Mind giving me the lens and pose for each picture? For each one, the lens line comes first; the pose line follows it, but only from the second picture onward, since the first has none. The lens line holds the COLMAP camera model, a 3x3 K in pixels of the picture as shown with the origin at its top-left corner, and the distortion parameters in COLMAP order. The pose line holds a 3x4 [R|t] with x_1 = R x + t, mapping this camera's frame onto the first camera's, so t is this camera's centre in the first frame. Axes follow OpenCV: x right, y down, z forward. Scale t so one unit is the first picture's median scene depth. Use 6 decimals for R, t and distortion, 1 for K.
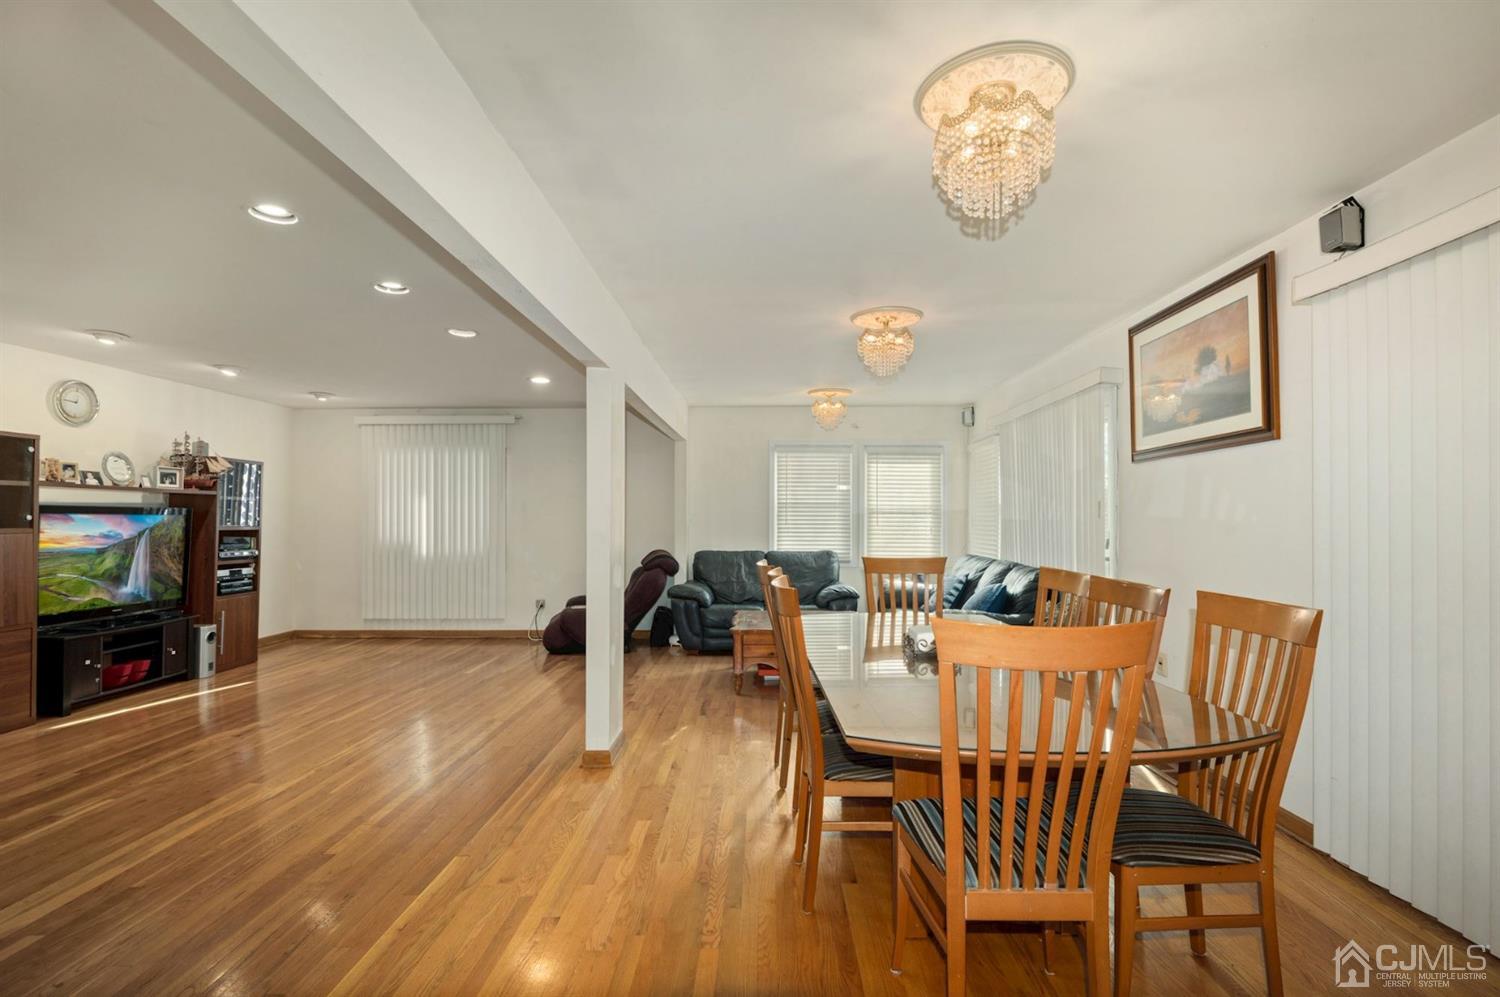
lens RADIAL K [[693.5, 0, 758.1], [0, 693.5, 512.3], [0, 0, 1]] dist [-0.002972, -0.000154]
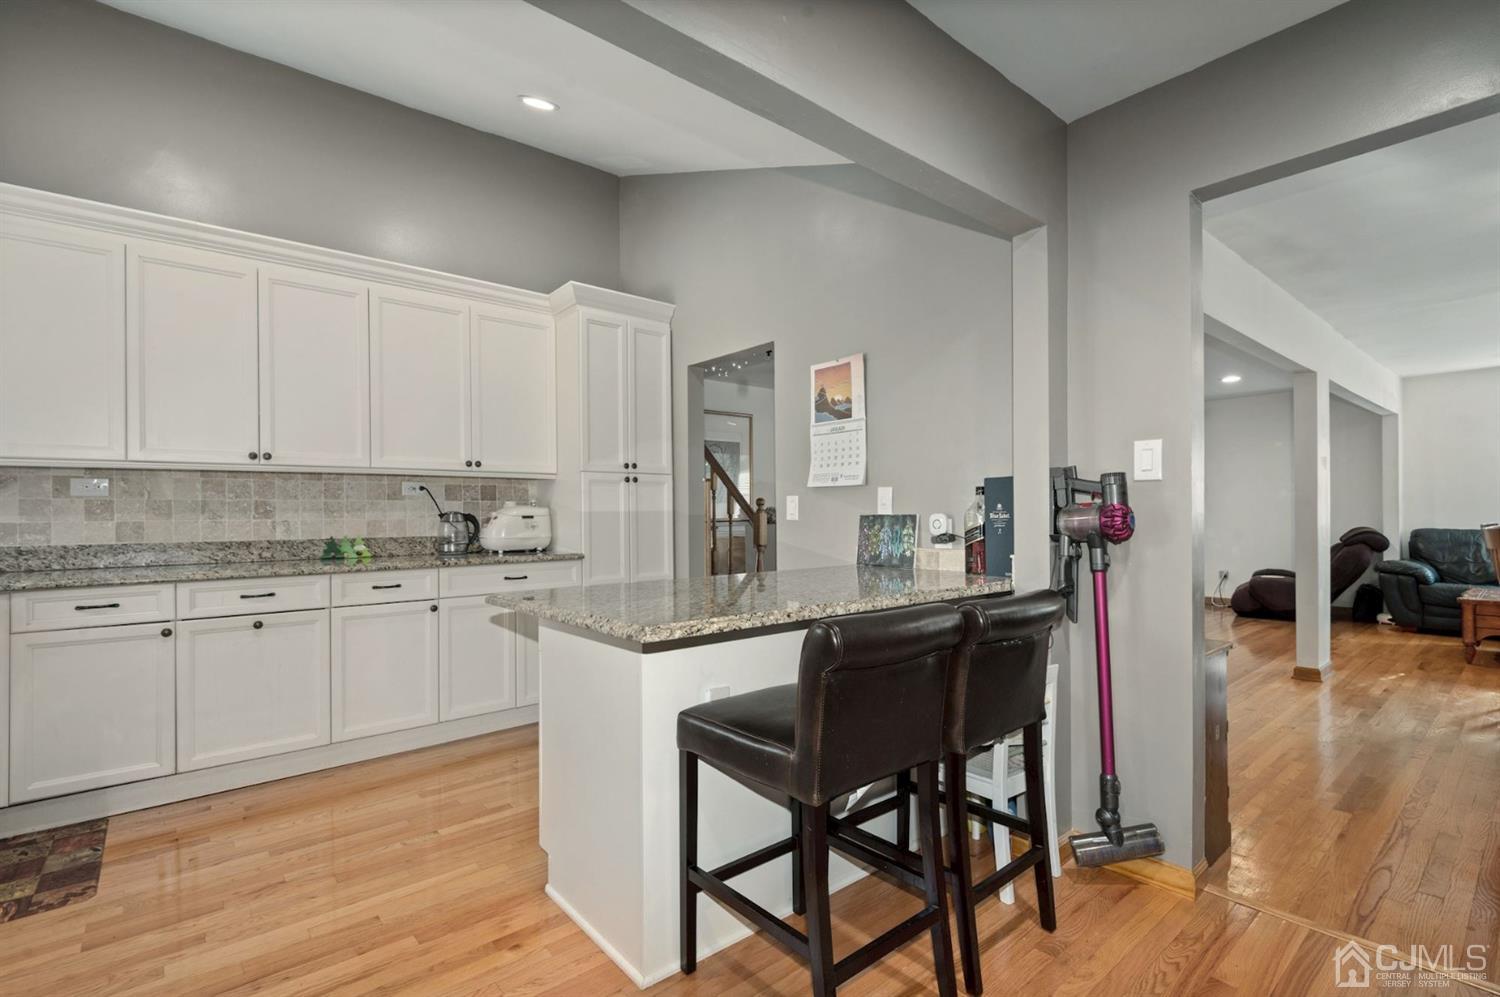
lens RADIAL K [[693.5, 0, 758.1], [0, 693.5, 512.3], [0, 0, 1]] dist [-0.002972, -0.000154]
pose [[0.658405, -0.004122, -0.752652, 0.037729], [0.014685, 0.999865, 0.007369, 0.014136], [0.752520, -0.015904, 0.658377, -0.347748]]
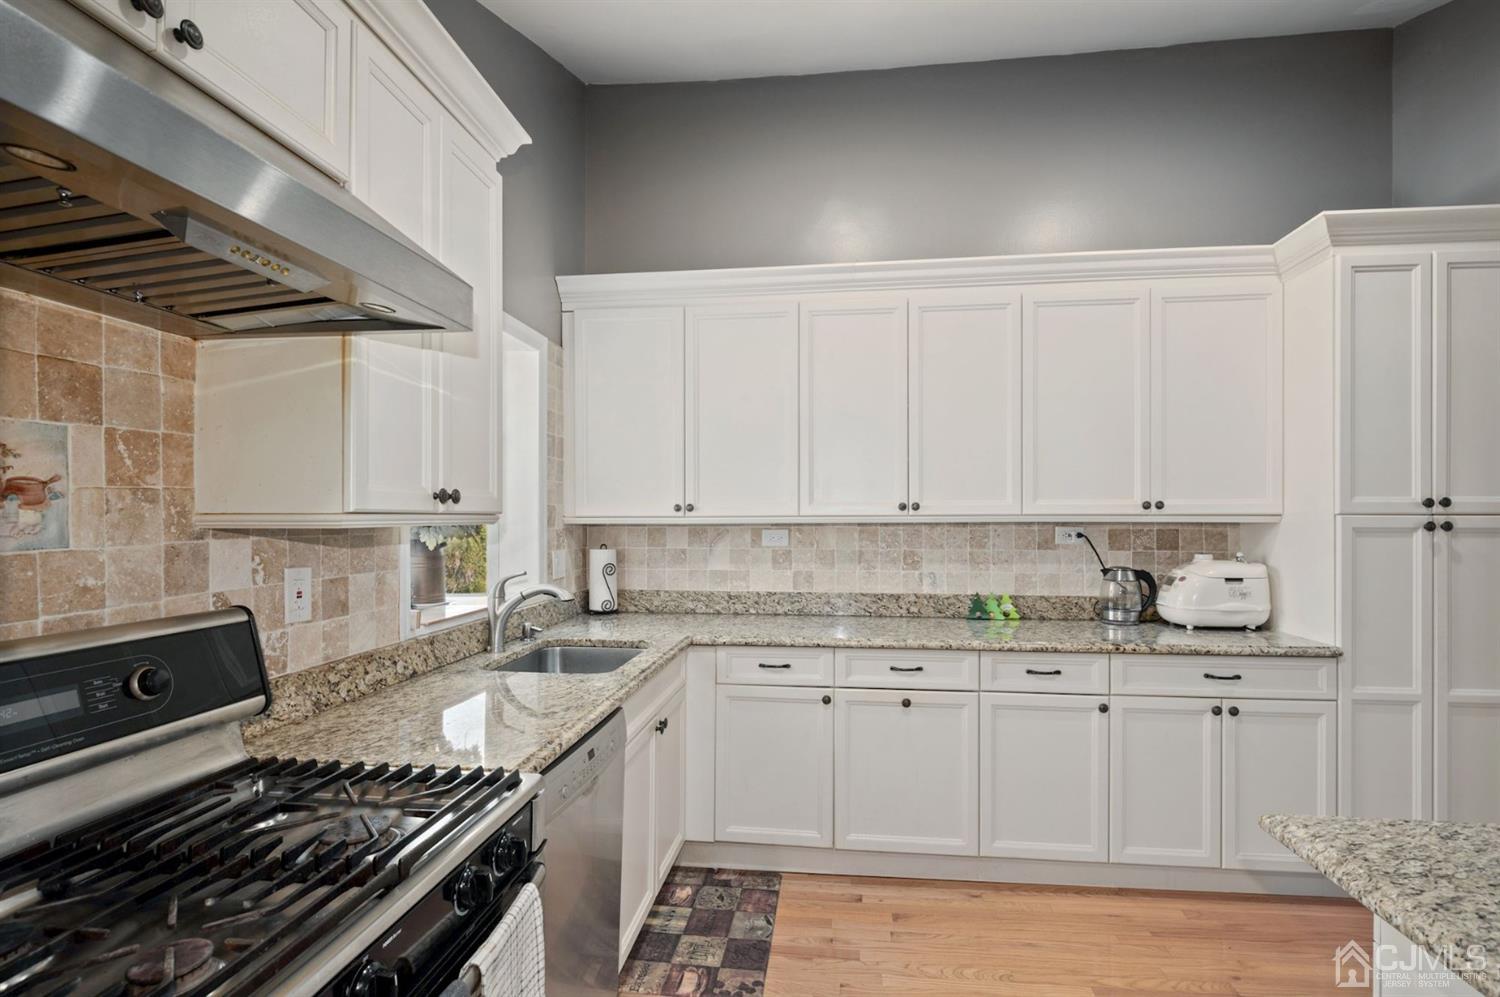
lens RADIAL K [[716.8, 0, 761.5], [0, 716.8, 517.4], [0, 0, 1]] dist [-0.000148, 0.000205]
pose [[-0.103147, 0.003972, -0.994658, -0.094410], [0.011037, 0.999935, 0.002849, -0.021370], [0.994605, -0.010684, -0.103185, -0.336590]]
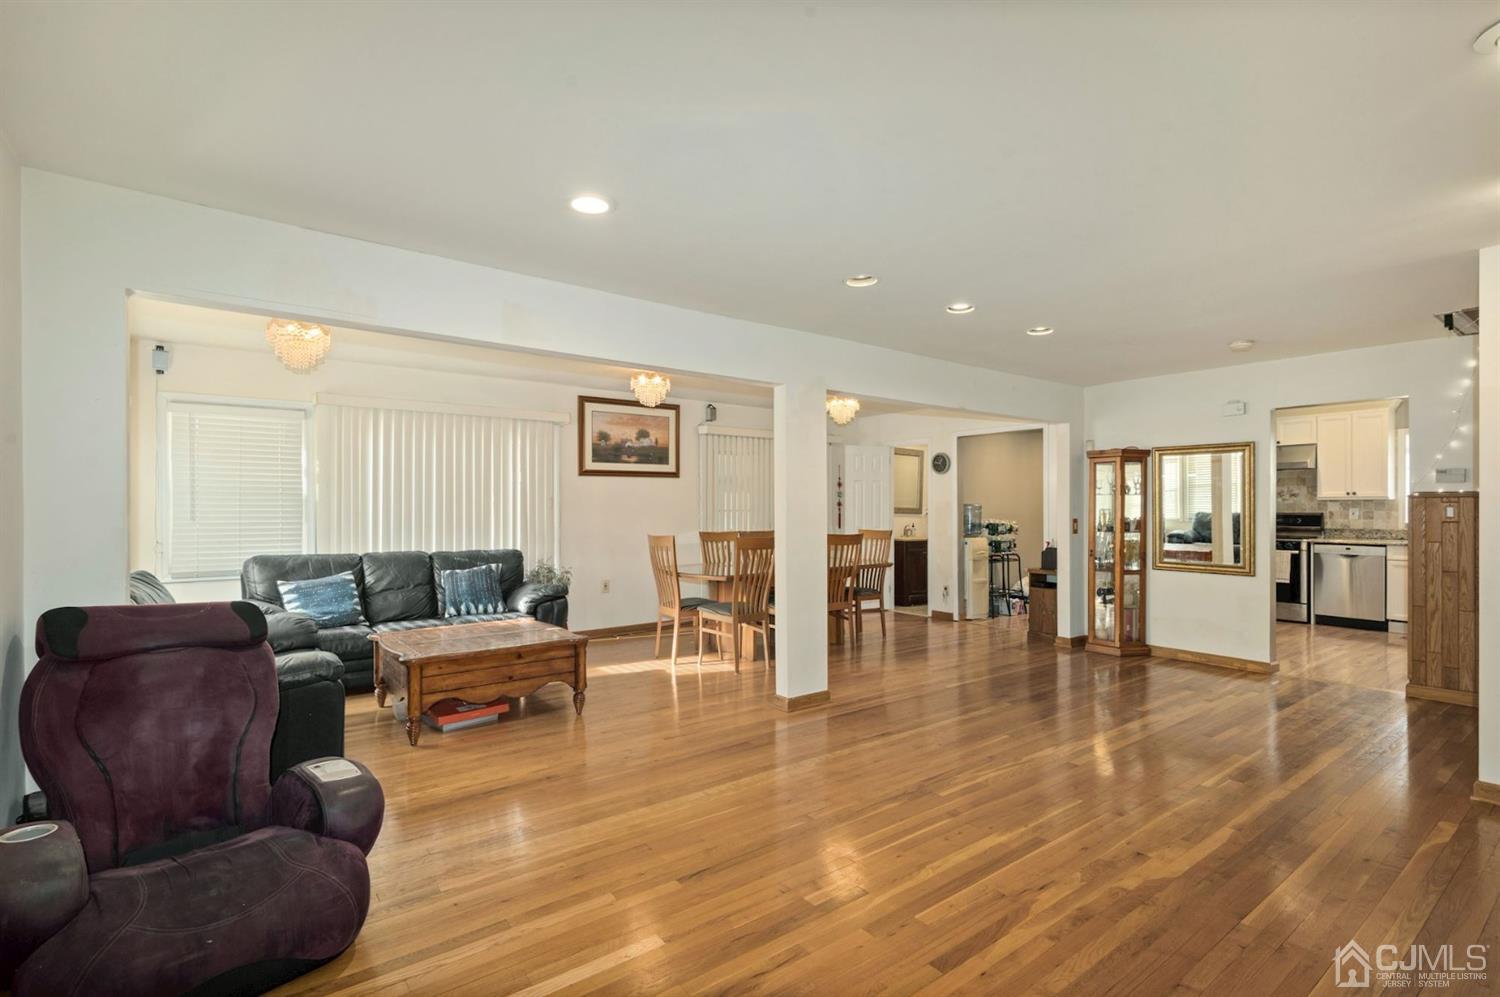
lens RADIAL K [[693.5, 0, 758.1], [0, 693.5, 512.3], [0, 0, 1]] dist [-0.002972, -0.000154]
pose [[-0.617938, -0.001323, 0.786225, -0.617481], [-0.005487, 0.999981, -0.002630, 0.010363], [-0.786207, -0.005939, -0.617934, 1.000147]]
